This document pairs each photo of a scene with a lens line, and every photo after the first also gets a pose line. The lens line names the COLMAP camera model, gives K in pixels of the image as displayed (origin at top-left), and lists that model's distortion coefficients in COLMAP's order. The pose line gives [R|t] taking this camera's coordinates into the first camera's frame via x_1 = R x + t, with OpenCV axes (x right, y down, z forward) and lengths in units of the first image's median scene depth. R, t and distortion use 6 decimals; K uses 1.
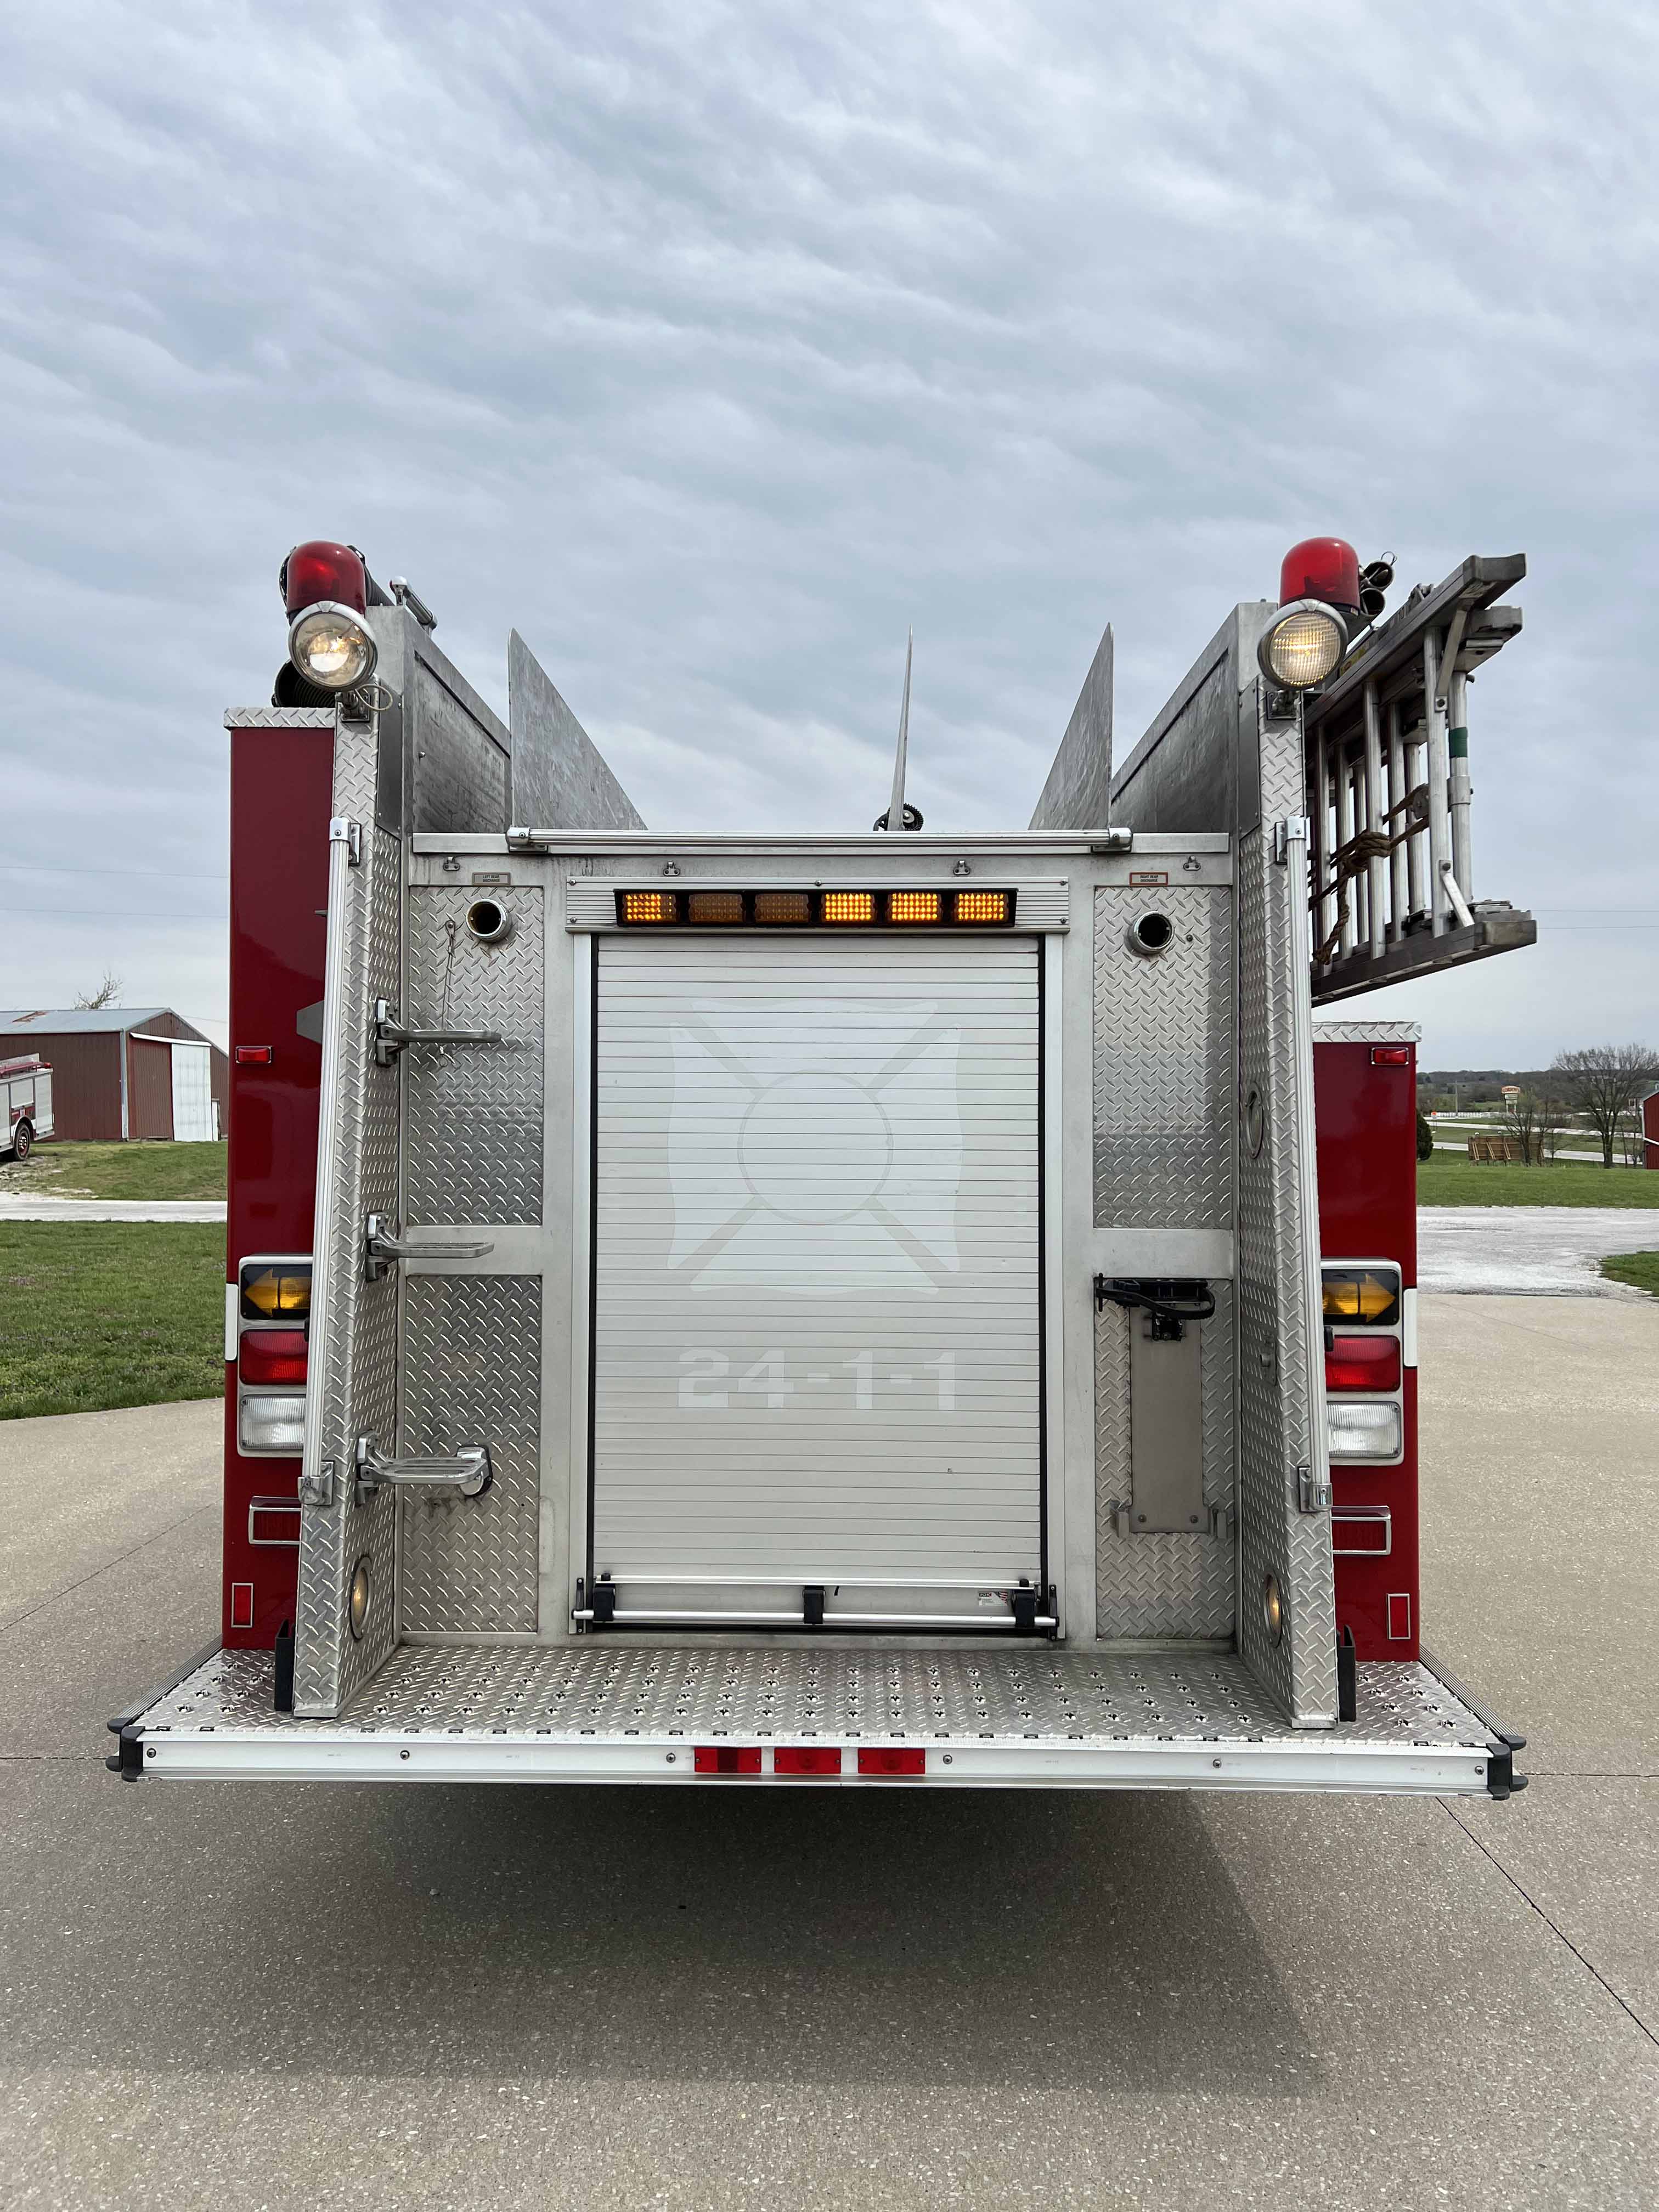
lens RADIAL K [[1653.2, 0, 831.5], [0, 1653.2, 1092.3], [0, 0, 1]] dist [0.079001, -0.076468]
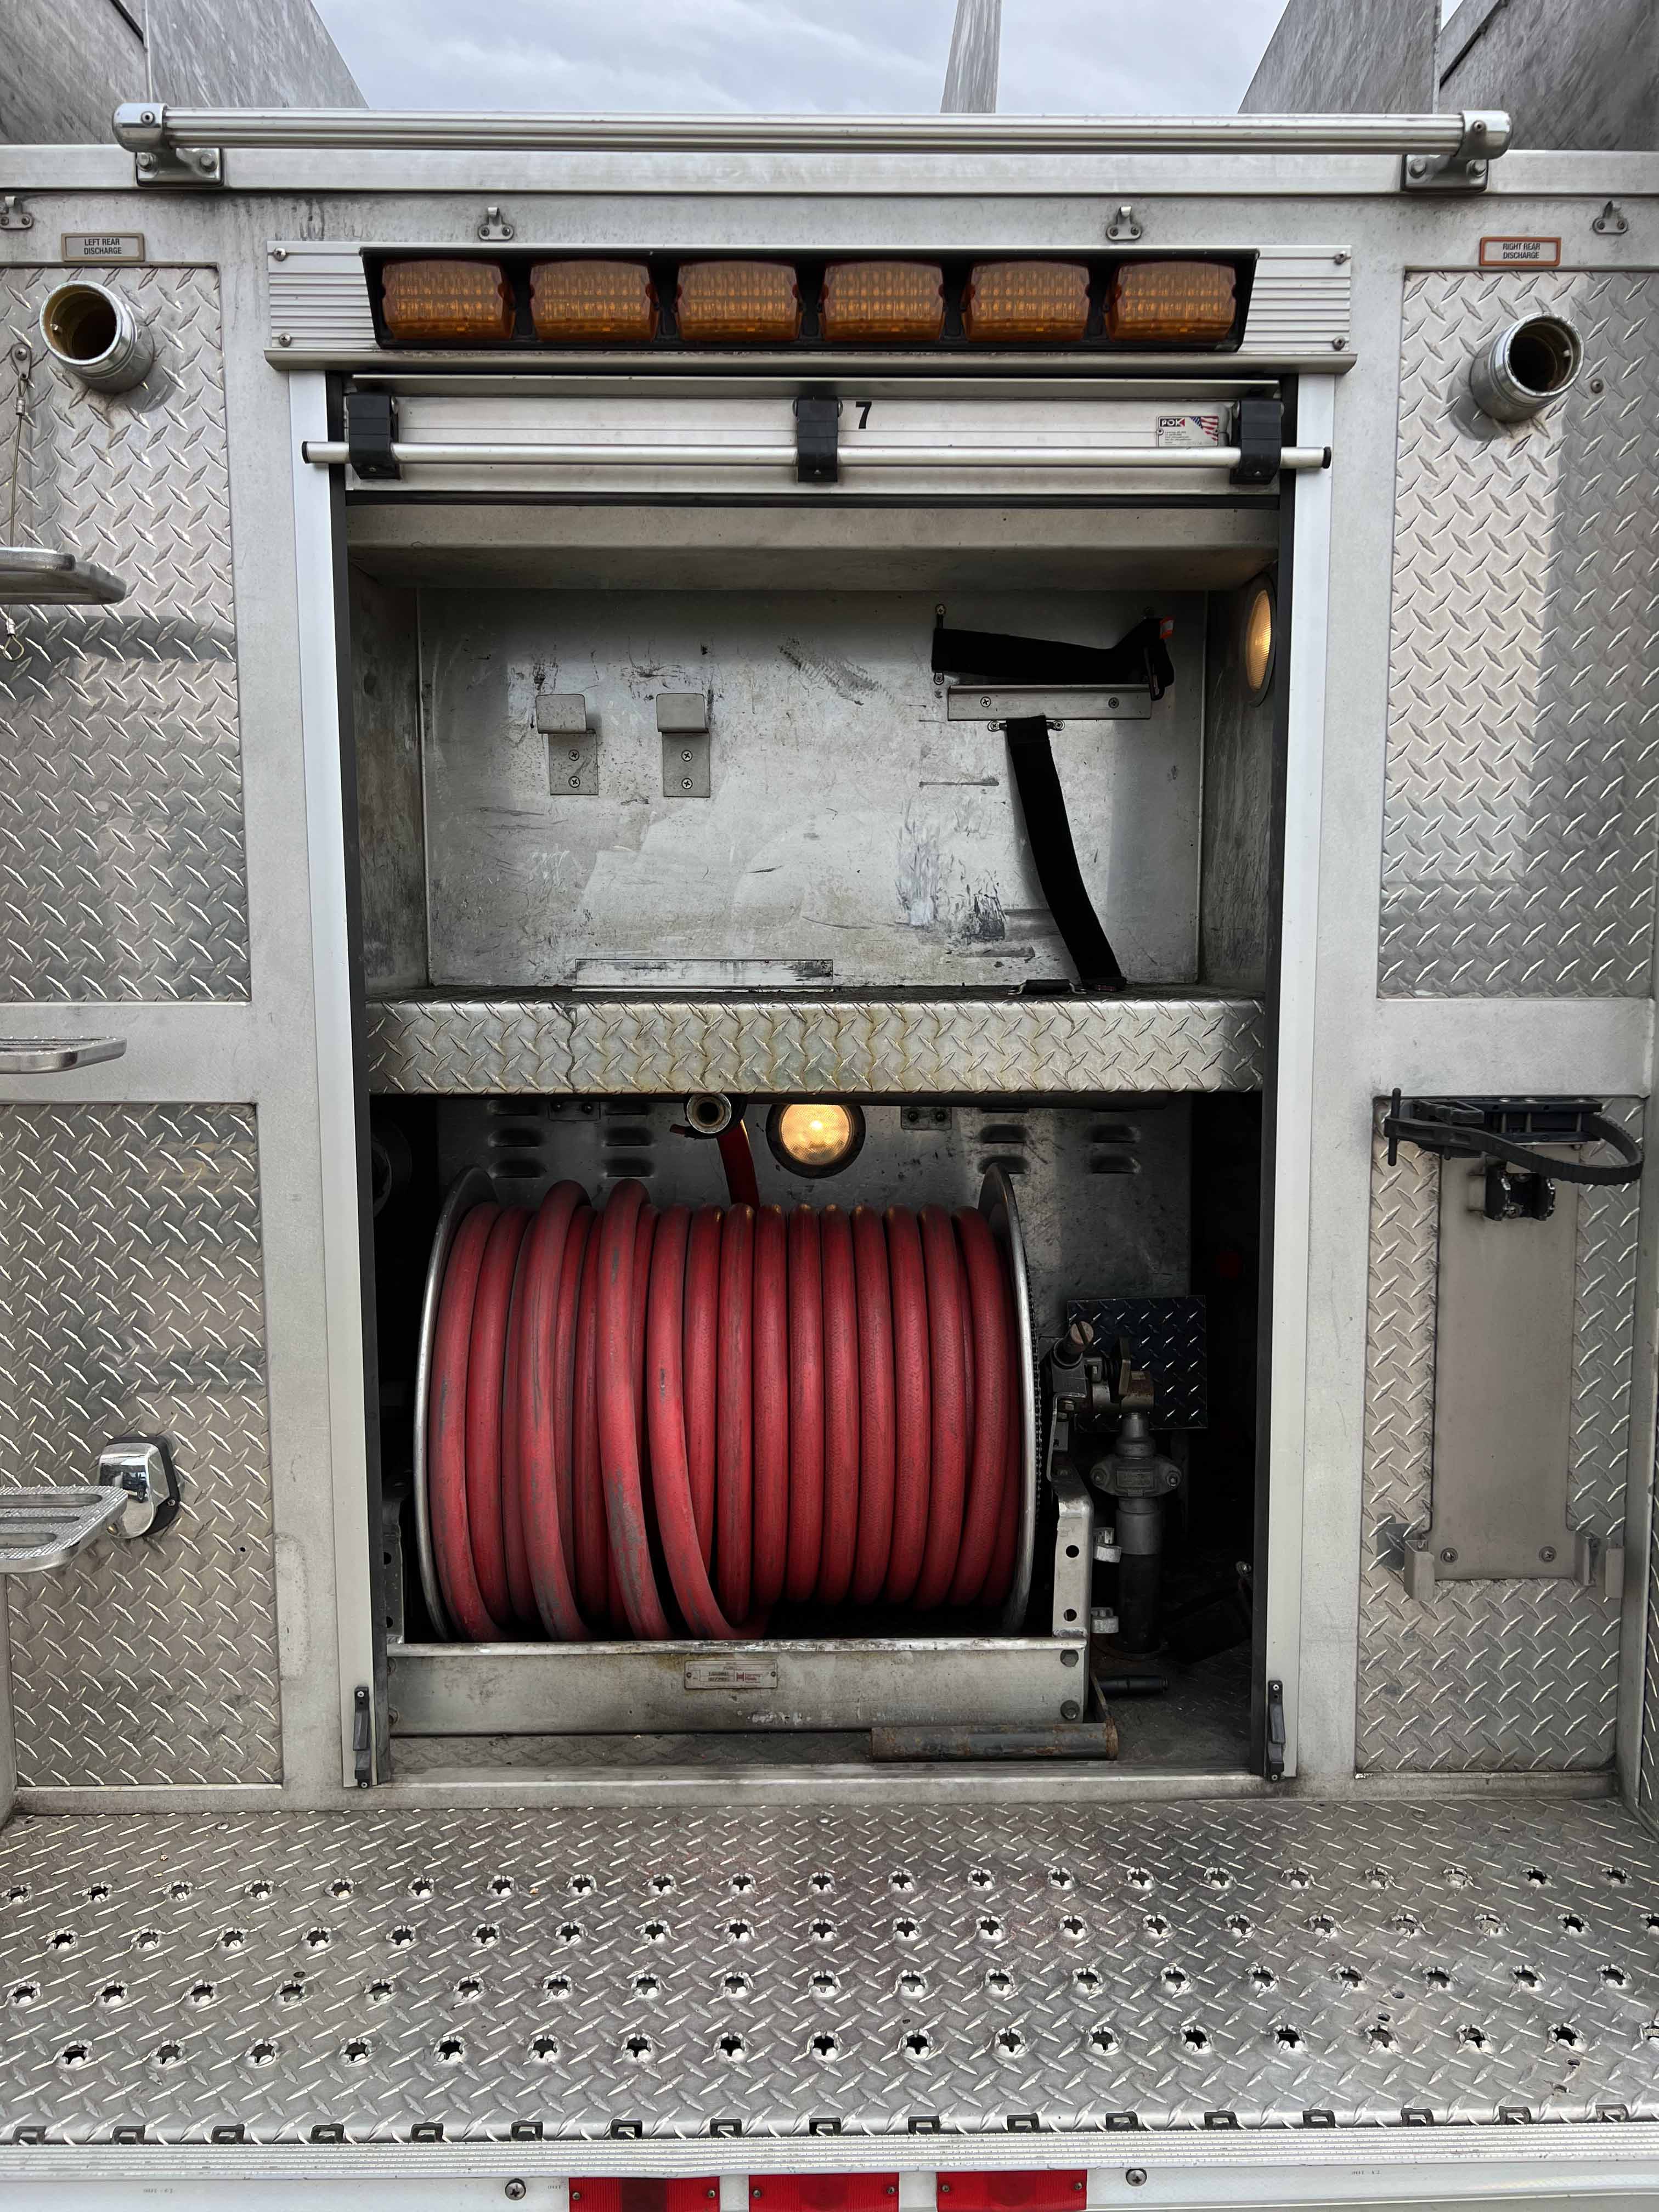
lens RADIAL K [[1653.2, 0, 831.5], [0, 1653.2, 1092.3], [0, 0, 1]] dist [0.079001, -0.076468]
pose [[0.999550, -0.009322, 0.028520, -0.019139], [0.005431, 0.991021, 0.133599, 0.042349], [-0.029510, -0.133384, 0.990625, 0.507228]]
